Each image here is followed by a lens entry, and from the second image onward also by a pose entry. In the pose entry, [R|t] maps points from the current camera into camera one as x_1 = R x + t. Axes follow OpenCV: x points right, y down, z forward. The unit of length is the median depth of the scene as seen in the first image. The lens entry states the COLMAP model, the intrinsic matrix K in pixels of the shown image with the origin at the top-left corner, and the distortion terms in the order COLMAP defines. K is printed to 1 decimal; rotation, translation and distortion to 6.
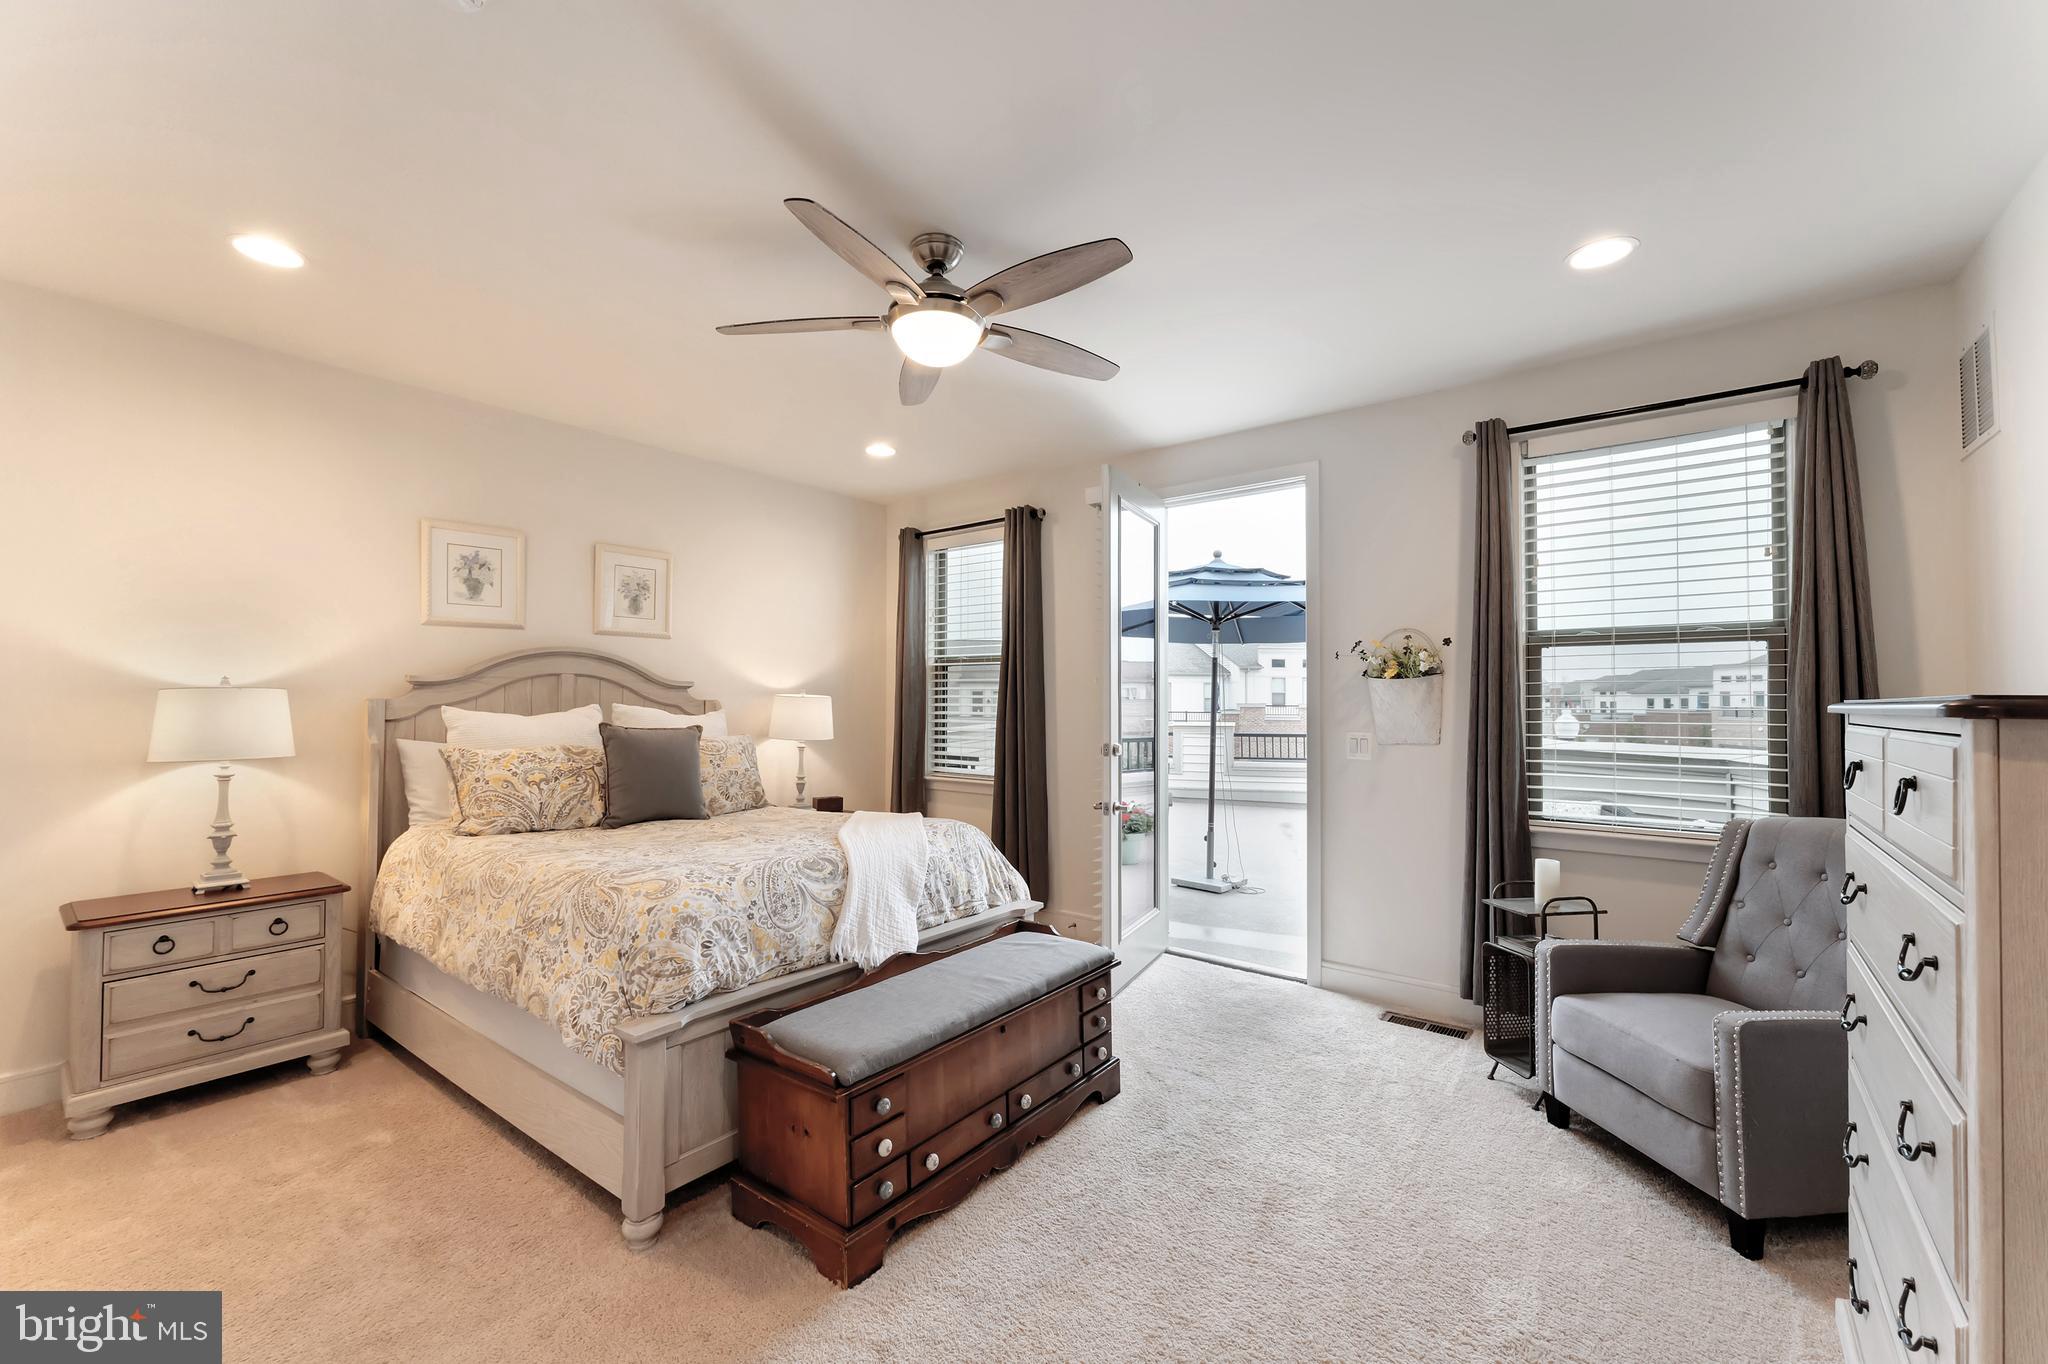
lens RADIAL K [[848.5, 0, 1024.0], [0, 848.5, 682.0], [0, 0, 1]] dist [0.017405, -0.000048]
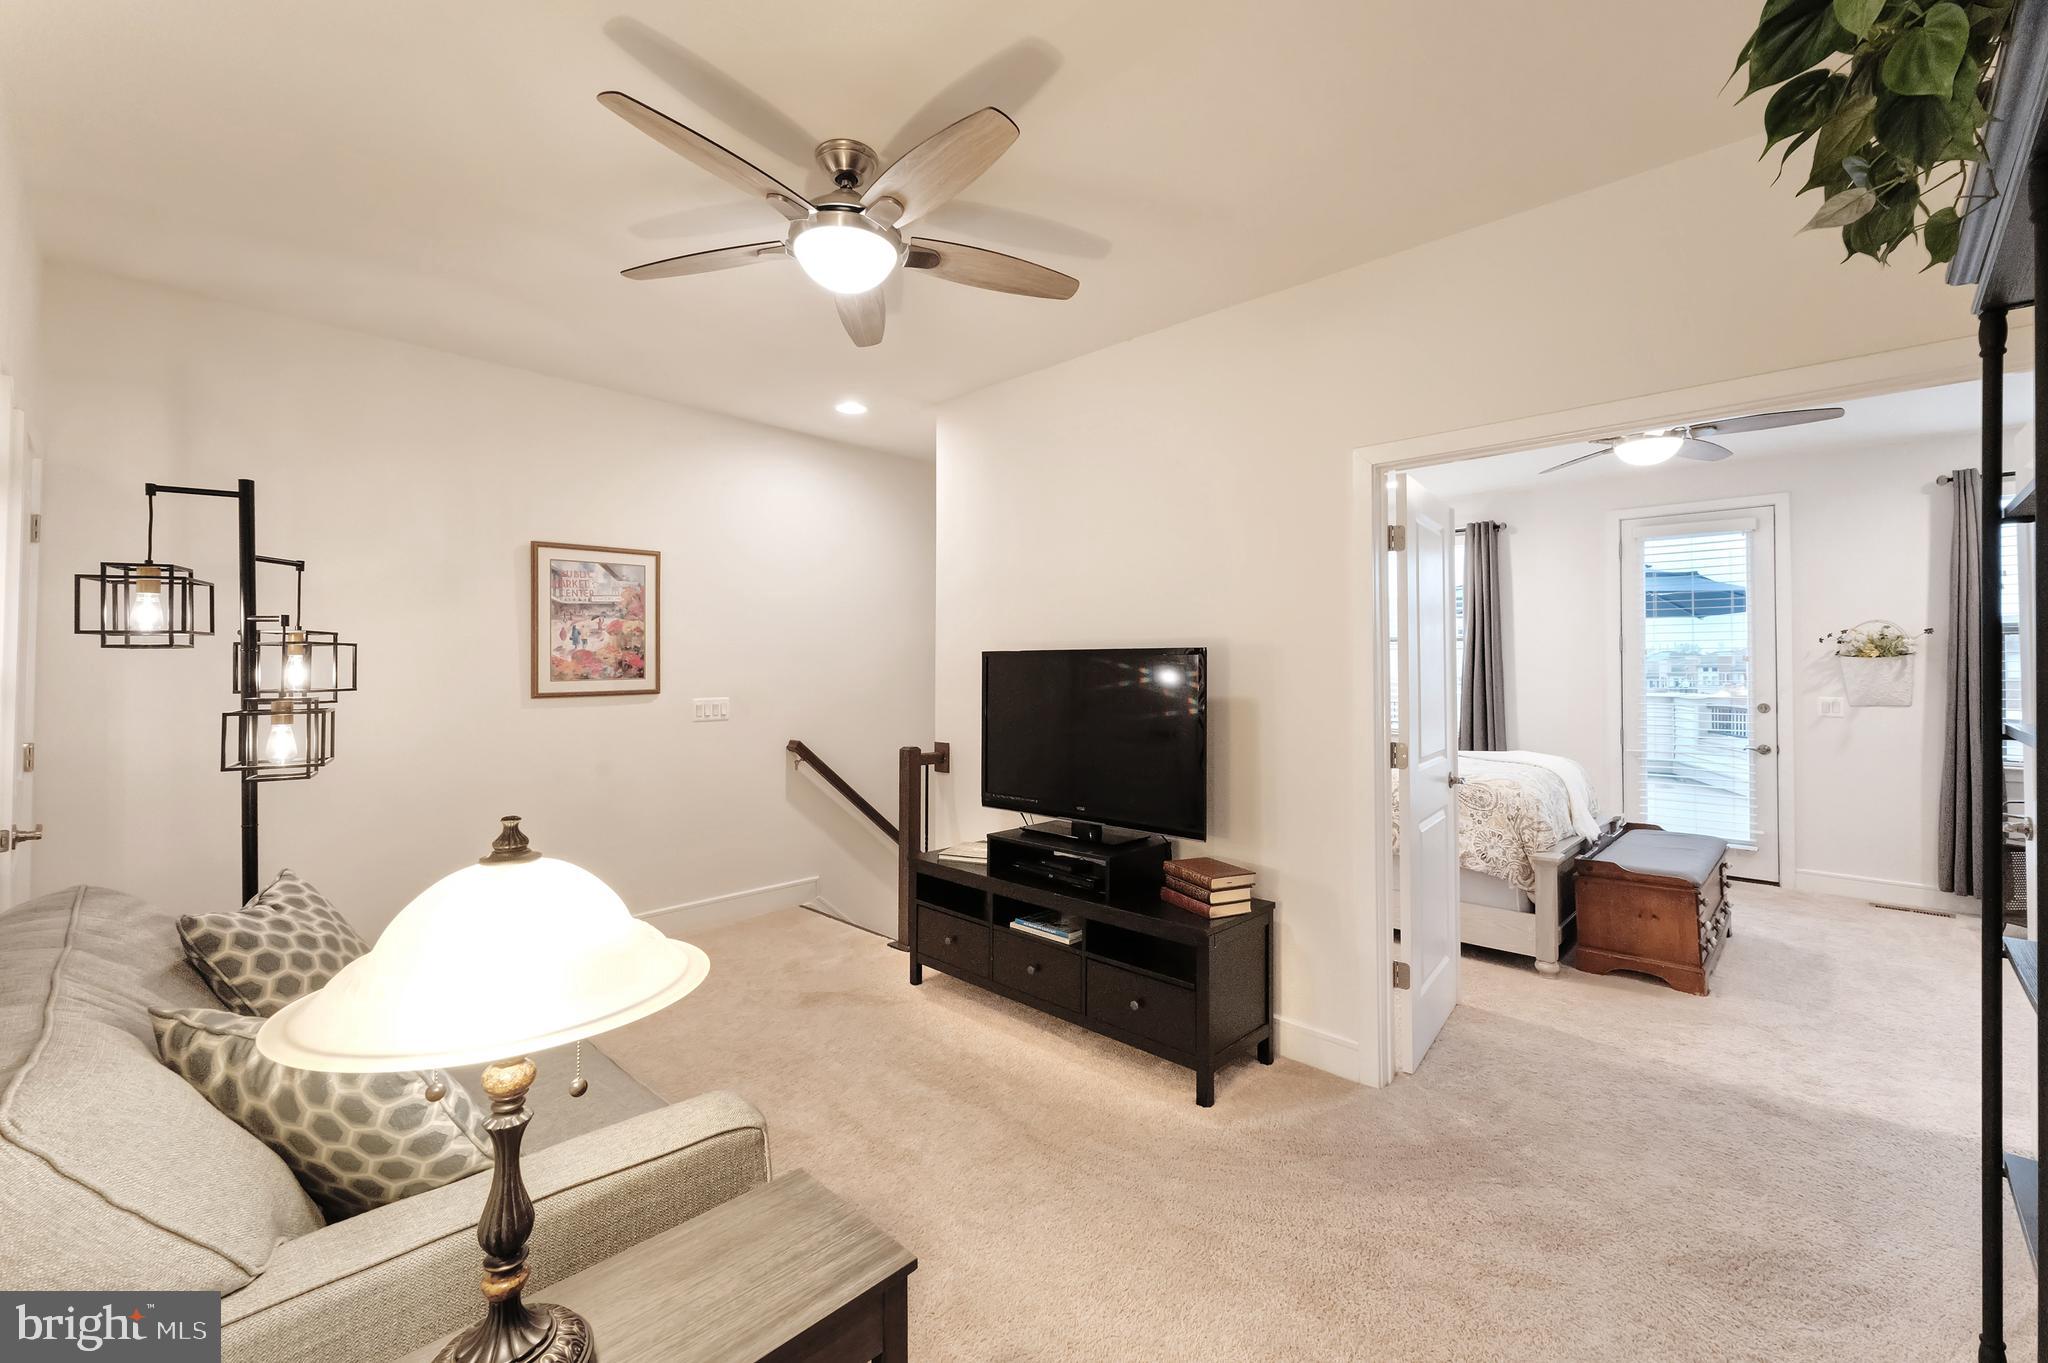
lens RADIAL K [[847.5, 0, 1027.2], [0, 847.5, 646.5], [0, 0, 1]] dist [0.017327, 0.000111]
pose [[0.993884, -0.000123, -0.110430, -0.751653], [0.000300, 0.999999, 0.001590, -0.023780], [0.110430, -0.001613, 0.993883, -0.511644]]
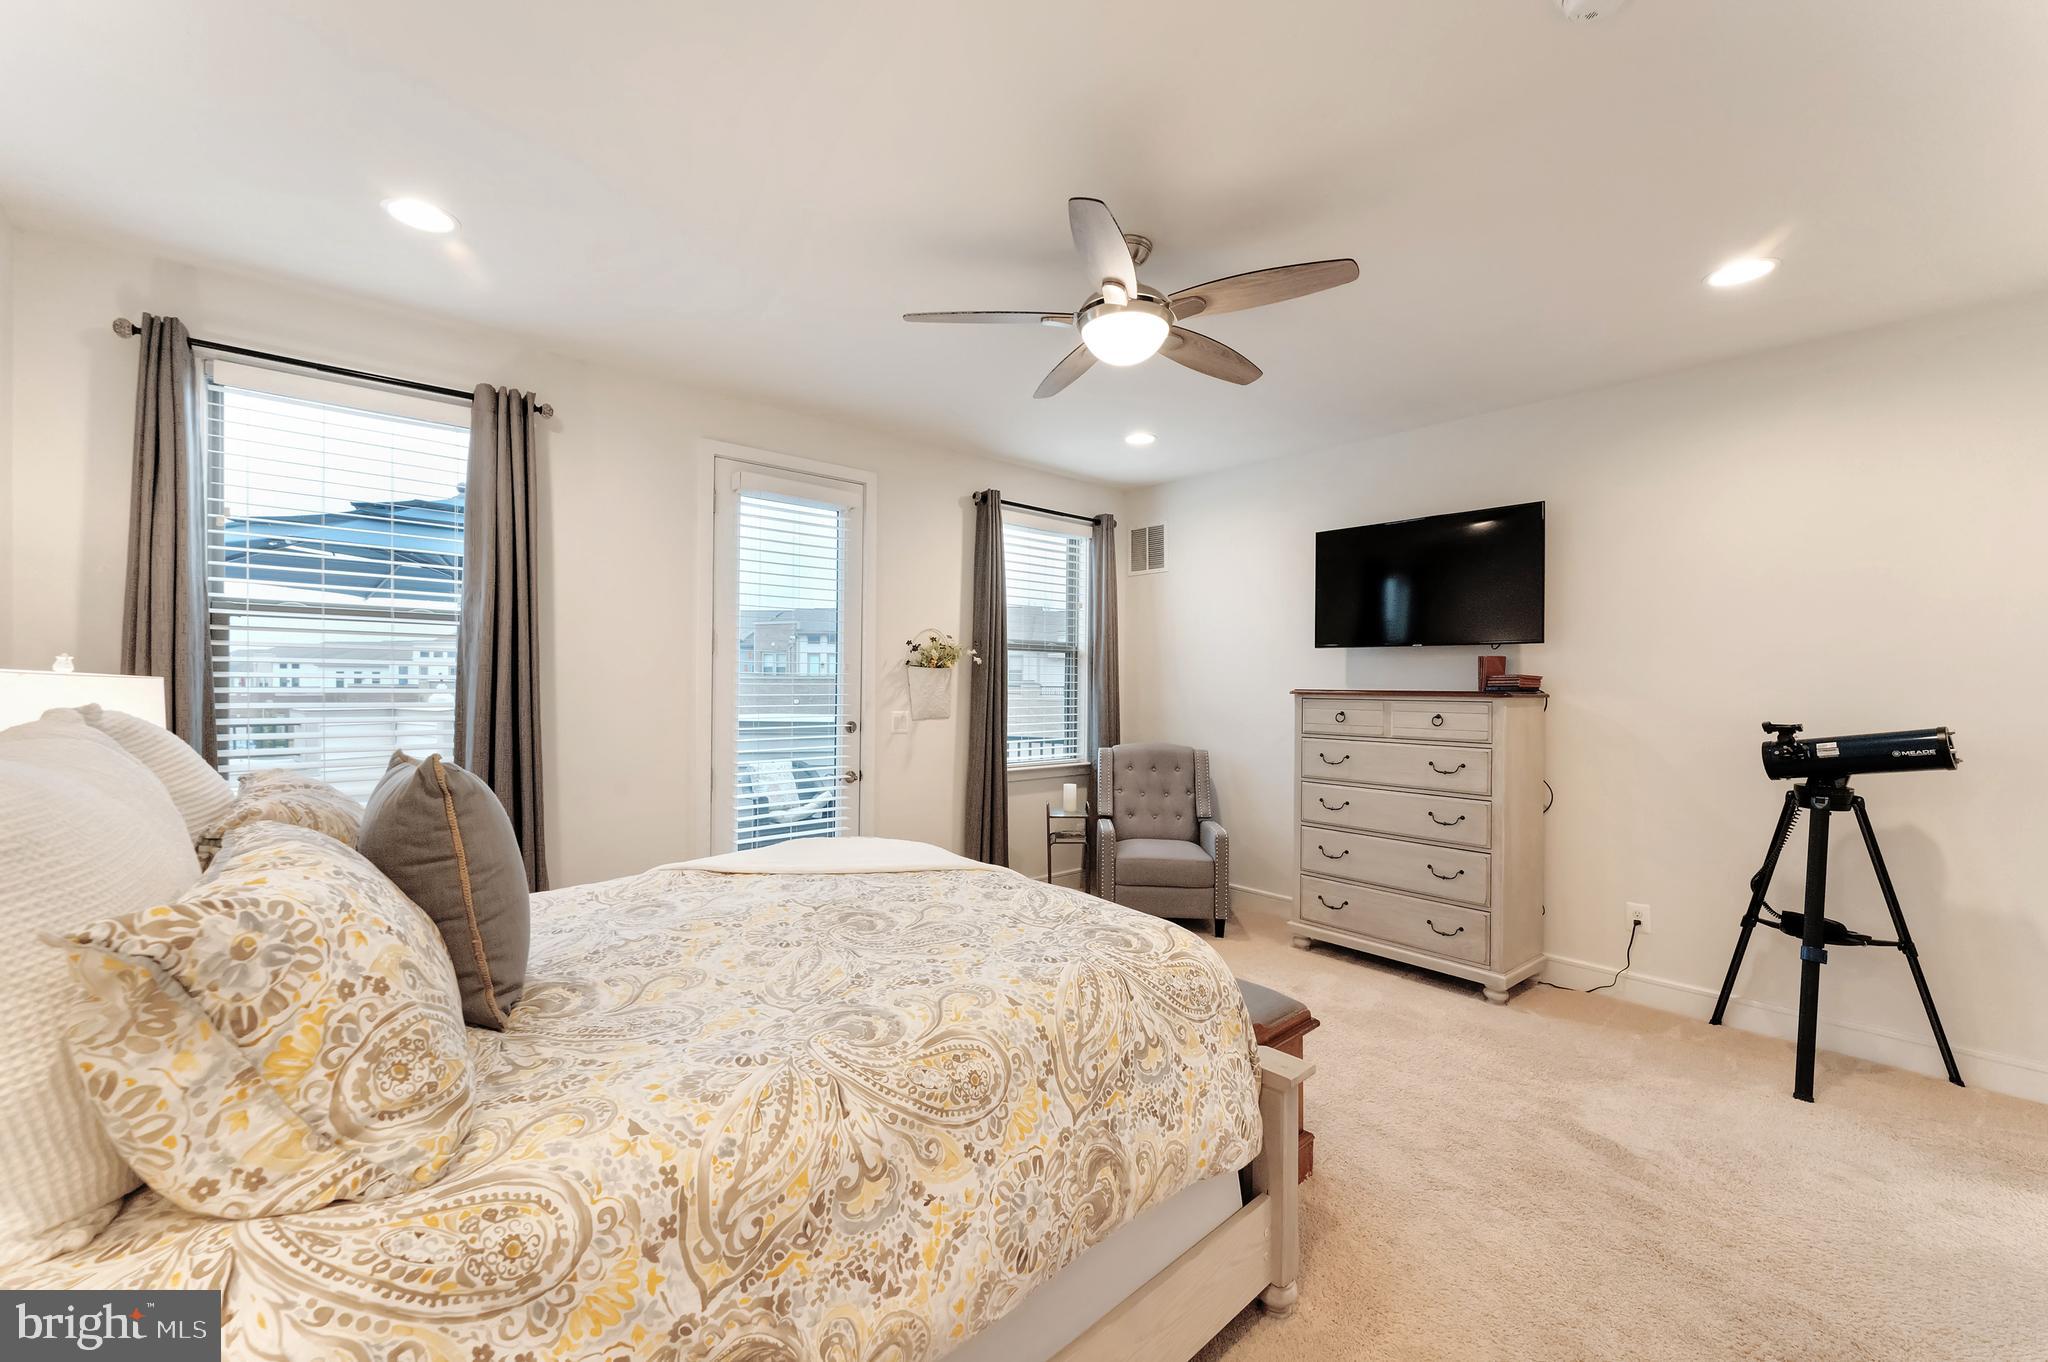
lens RADIAL K [[835.5, 0, 1024.0], [0, 835.5, 681.0], [0, 0, 1]] dist [-0.001232, -0.000184]
pose [[0.162666, -0.001673, 0.986680, -0.785277], [-0.030775, 0.999503, 0.006768, 0.003952], [-0.986201, -0.031466, 0.162534, 0.664580]]
